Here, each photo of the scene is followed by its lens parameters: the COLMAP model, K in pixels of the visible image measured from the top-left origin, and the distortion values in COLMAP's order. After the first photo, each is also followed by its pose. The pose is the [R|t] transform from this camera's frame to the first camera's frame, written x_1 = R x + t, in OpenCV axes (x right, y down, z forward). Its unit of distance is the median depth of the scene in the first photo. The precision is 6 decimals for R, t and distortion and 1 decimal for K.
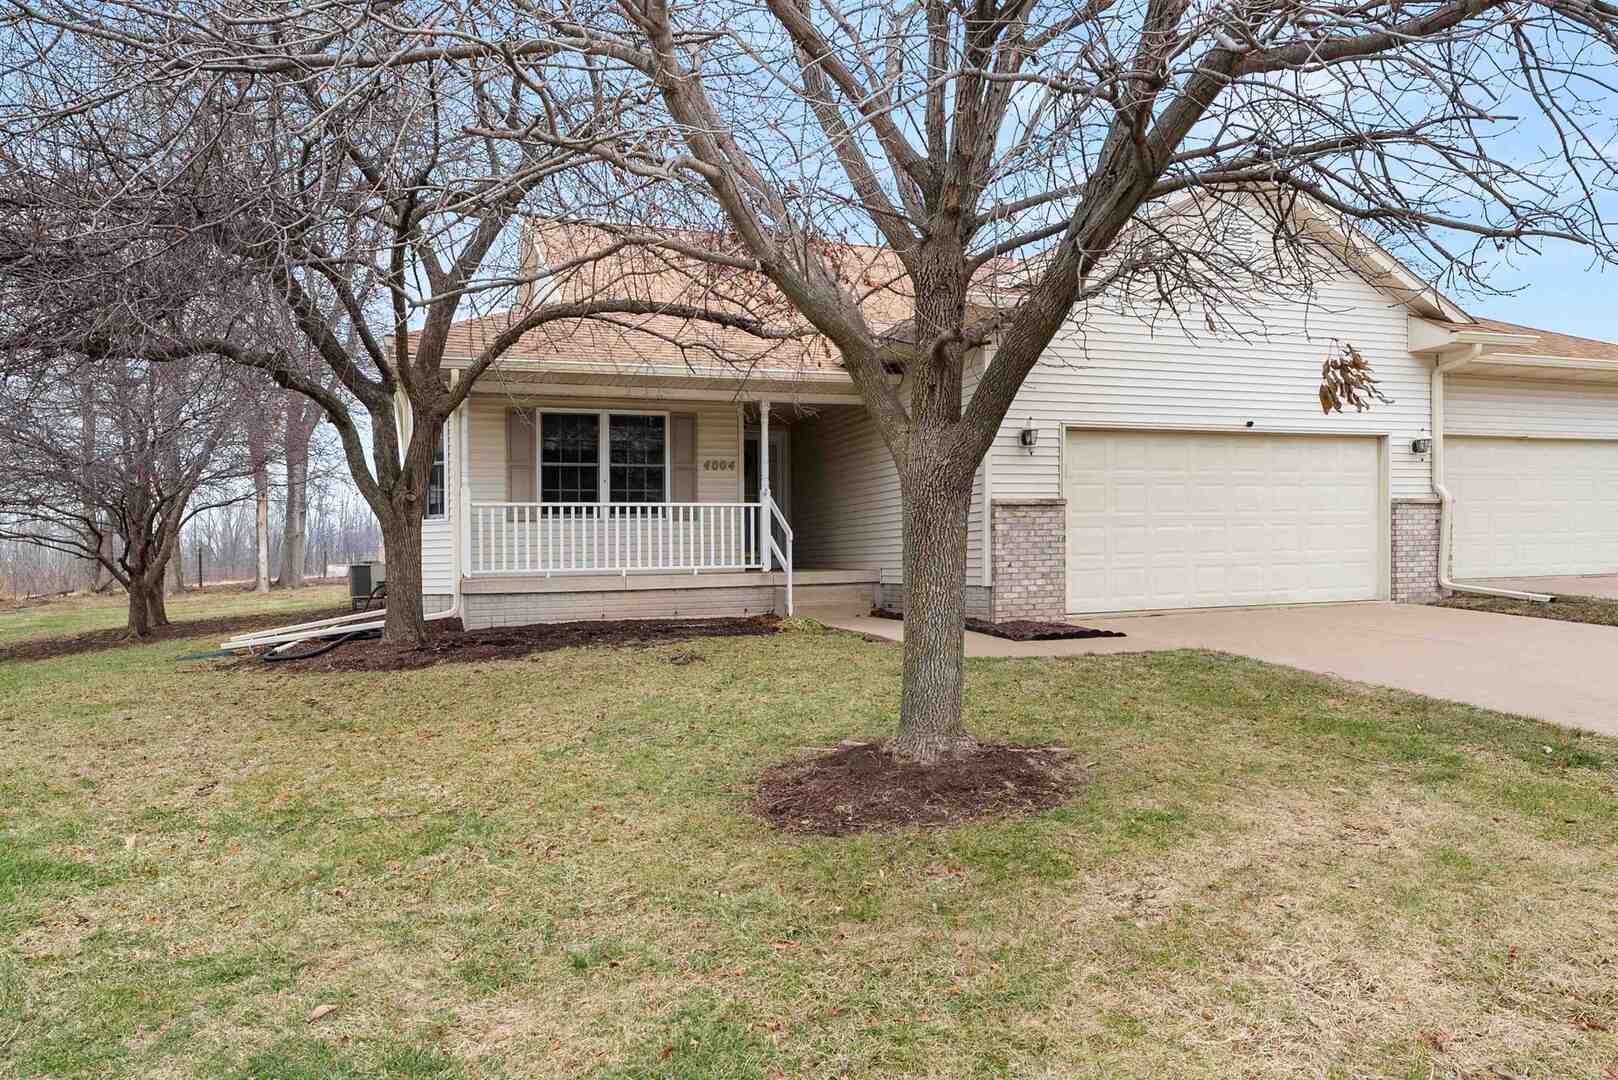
lens RADIAL K [[882.4, 0, 812.2], [0, 882.4, 490.0], [0, 0, 1]] dist [0.008678, 0.001704]
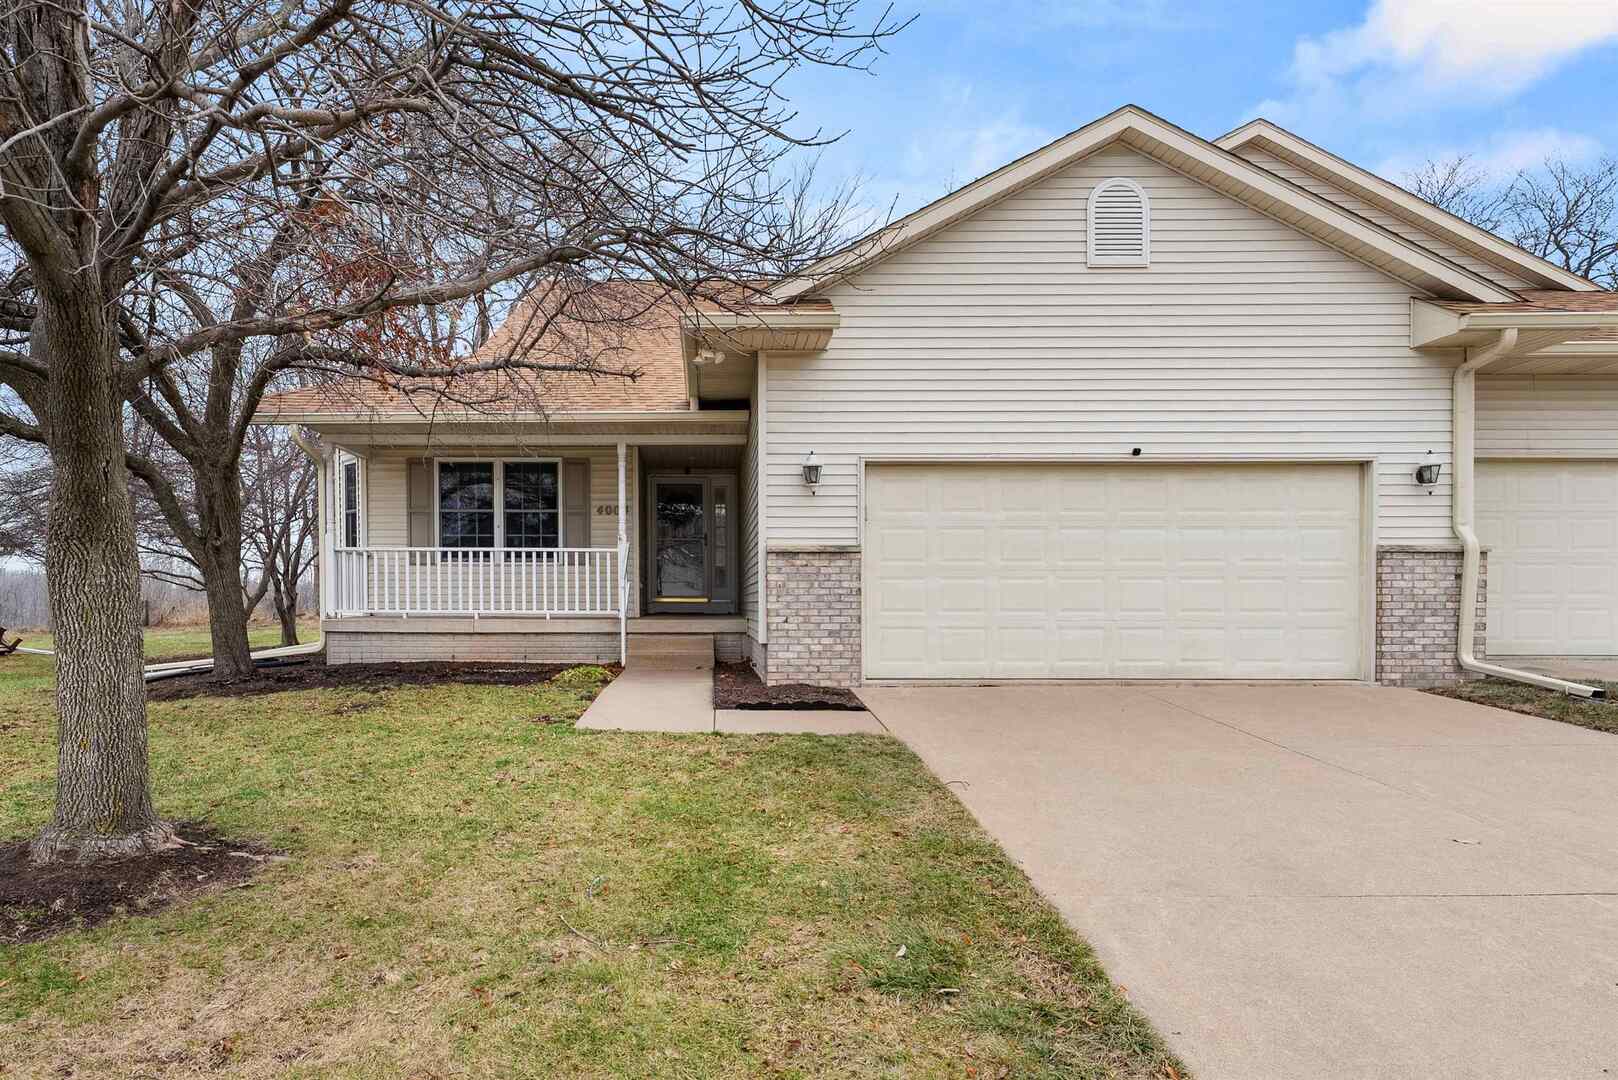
lens RADIAL K [[828.6, 0, 809.0], [0, 828.6, 543.1], [0, 0, 1]] dist [0.004736, 0.000664]
pose [[0.951056, 0.001801, -0.309012, 0.421037], [0.001836, 0.999932, 0.011476, -0.001224], [0.309012, -0.011481, 0.950989, 0.186975]]
